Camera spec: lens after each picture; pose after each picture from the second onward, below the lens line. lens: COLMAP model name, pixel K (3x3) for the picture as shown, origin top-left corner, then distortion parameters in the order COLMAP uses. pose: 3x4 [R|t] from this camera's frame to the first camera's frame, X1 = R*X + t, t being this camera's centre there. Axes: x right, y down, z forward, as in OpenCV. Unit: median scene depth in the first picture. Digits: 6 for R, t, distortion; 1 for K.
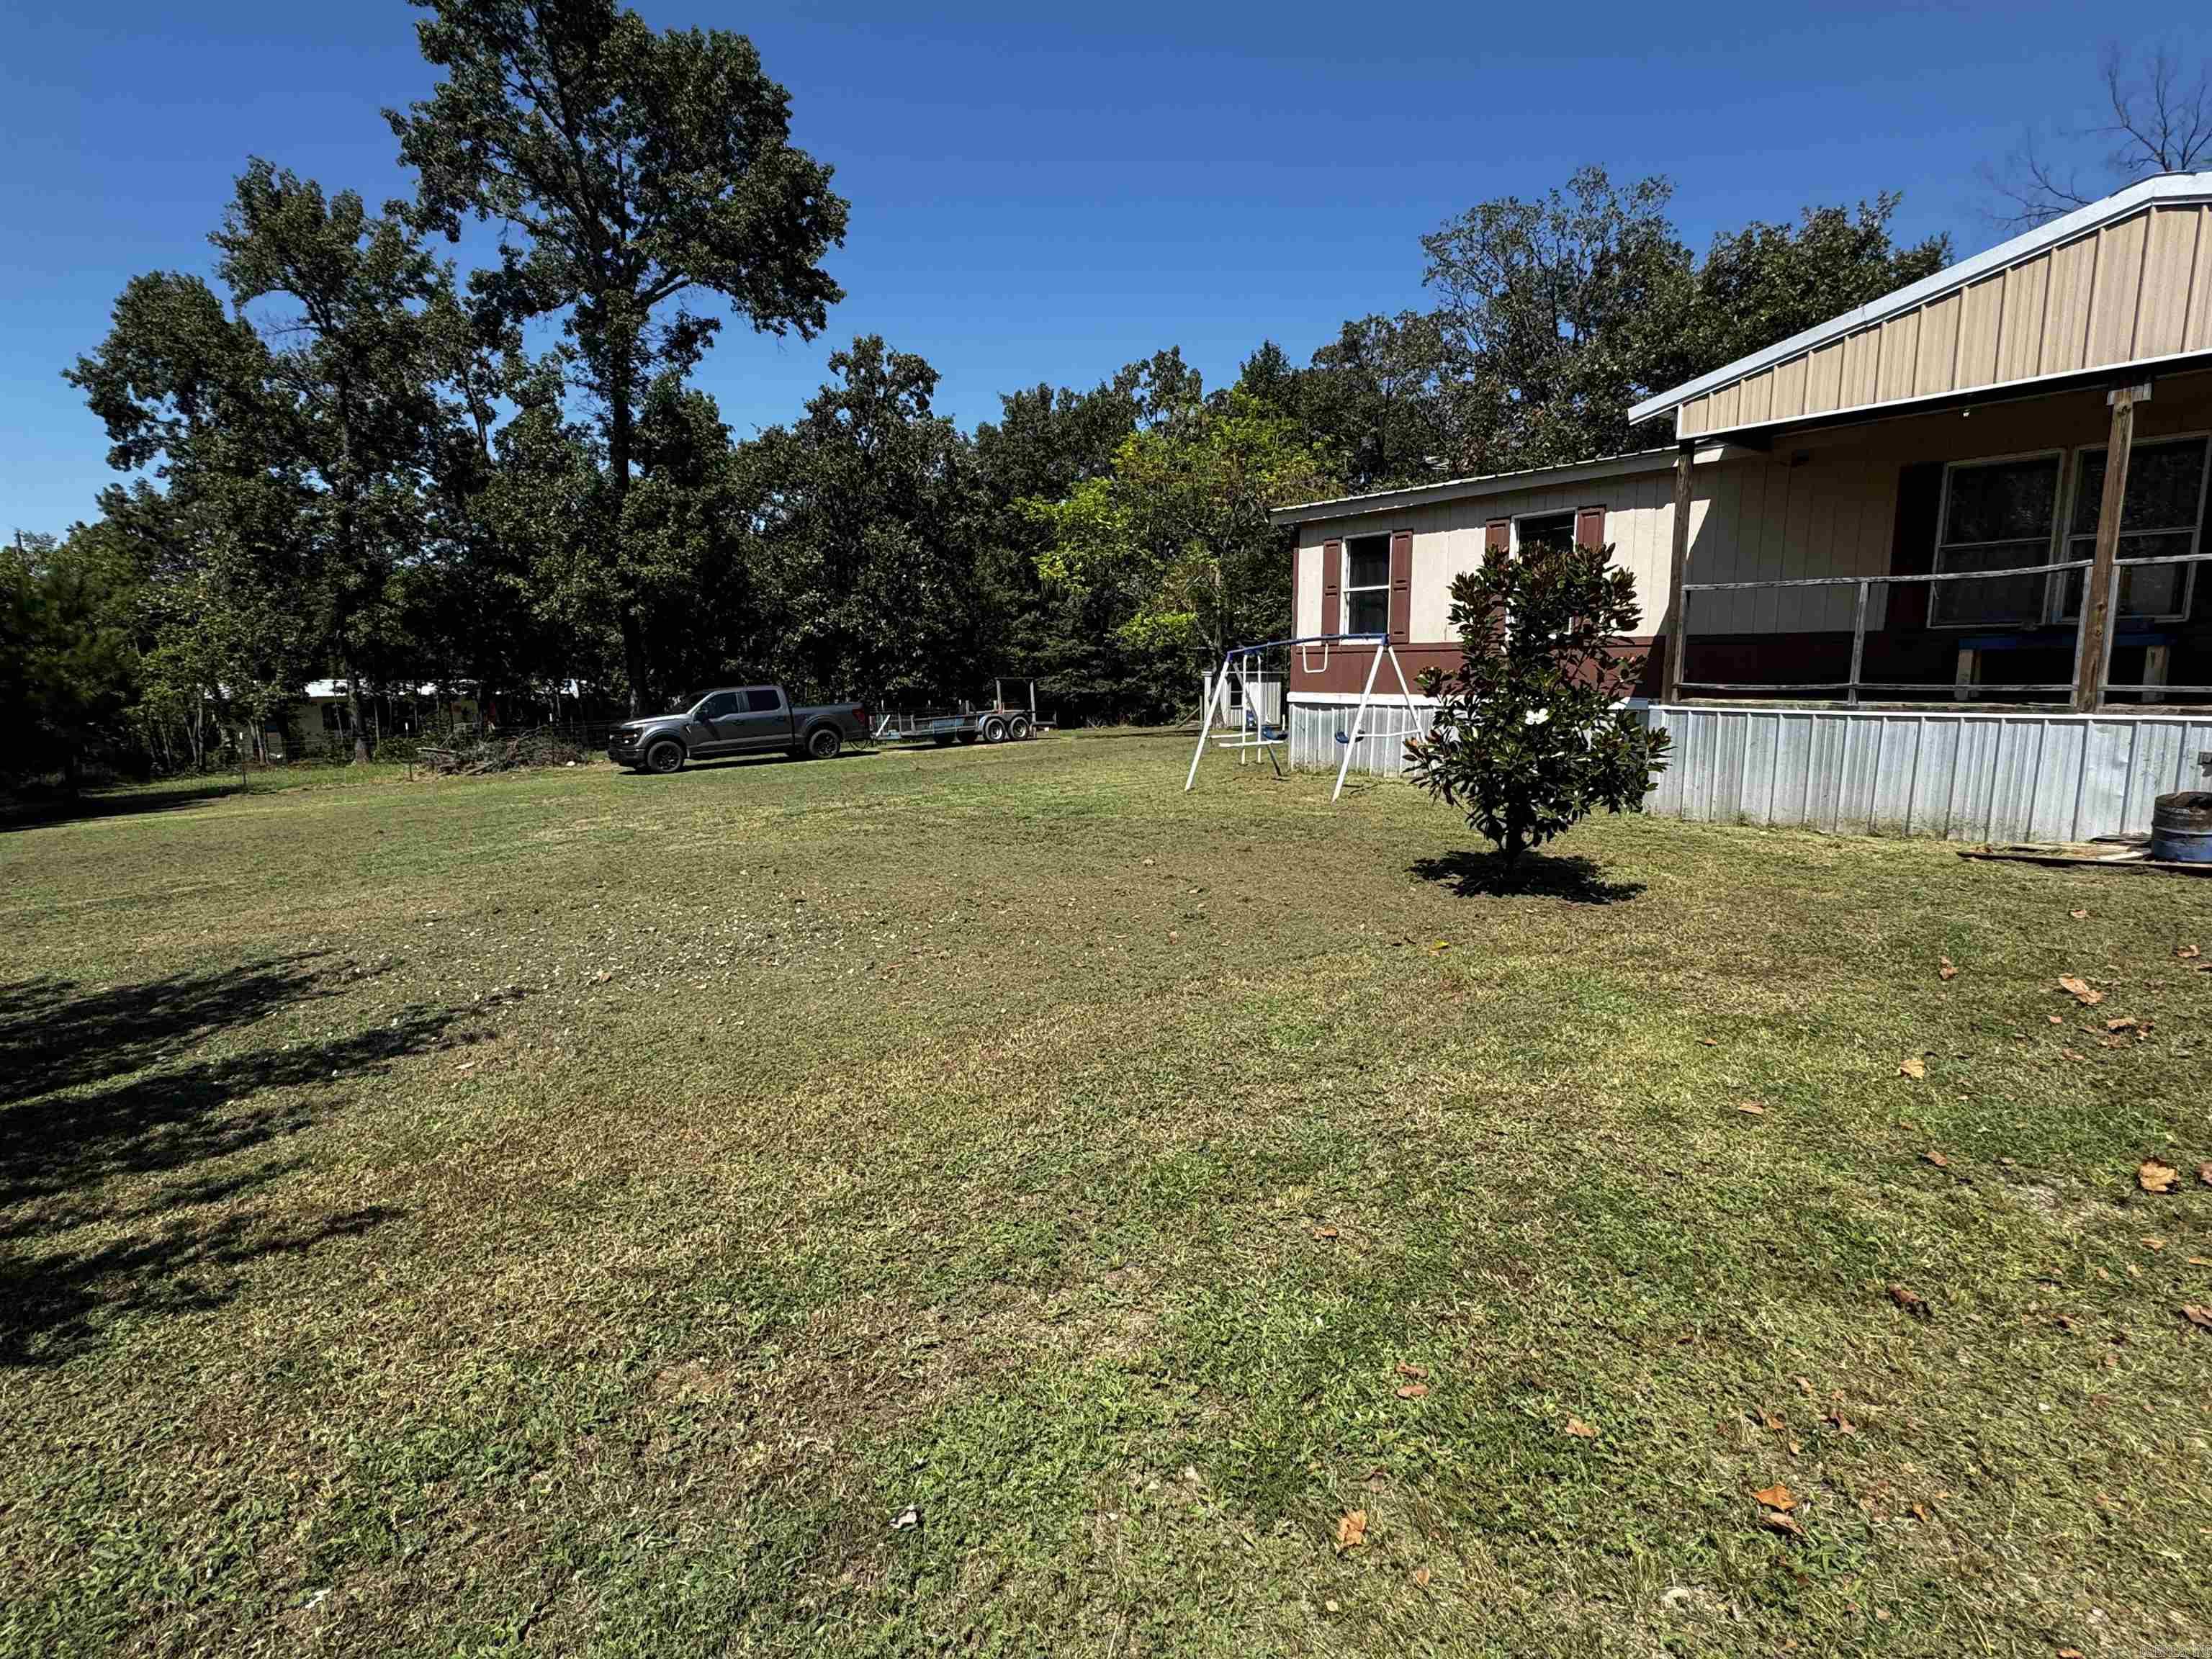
lens RADIAL K [[1099.5, 0, 1099.9], [0, 1099.5, 831.3], [0, 0, 1]] dist [-0.001329, -0.000405]
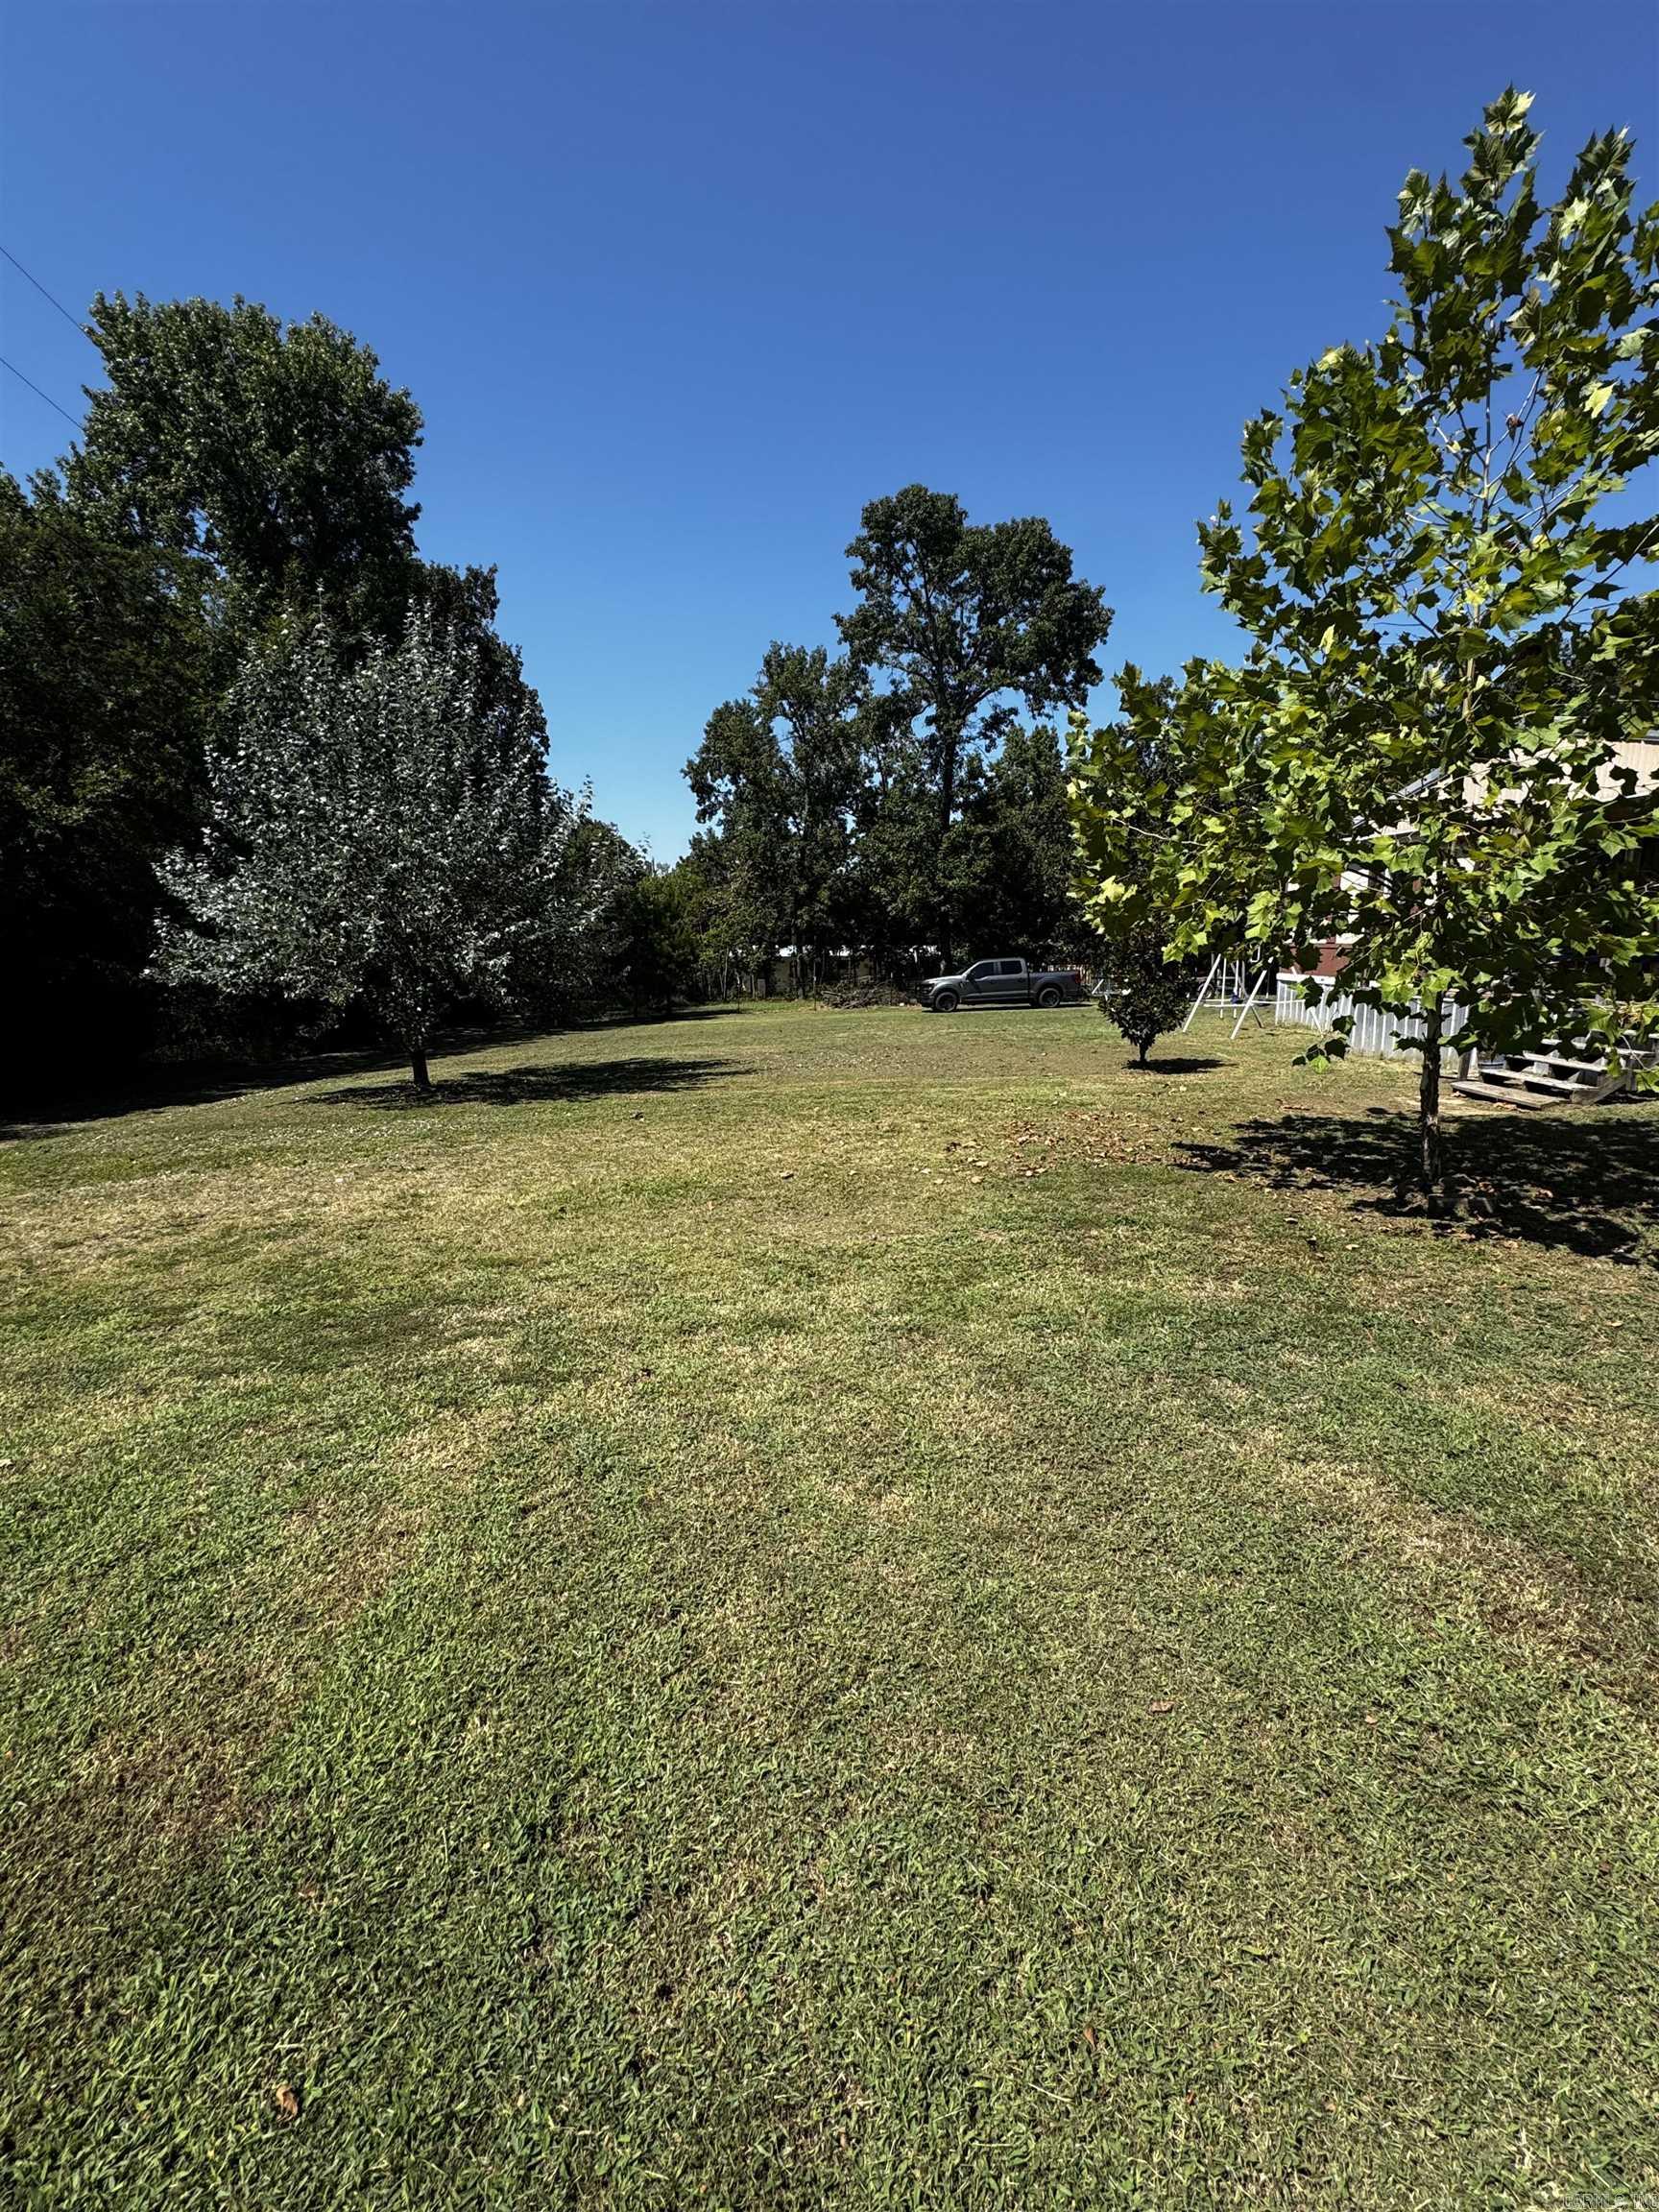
lens RADIAL K [[970.7, 0, 829.5], [0, 970.7, 1106.0], [0, 0, 1]] dist [-0.019459, -0.000037]
pose [[0.833442, 0.098238, -0.543806, 0.070544], [-0.081242, 0.995161, 0.055262, 0.005388], [0.546603, -0.001877, 0.837390, -0.079057]]
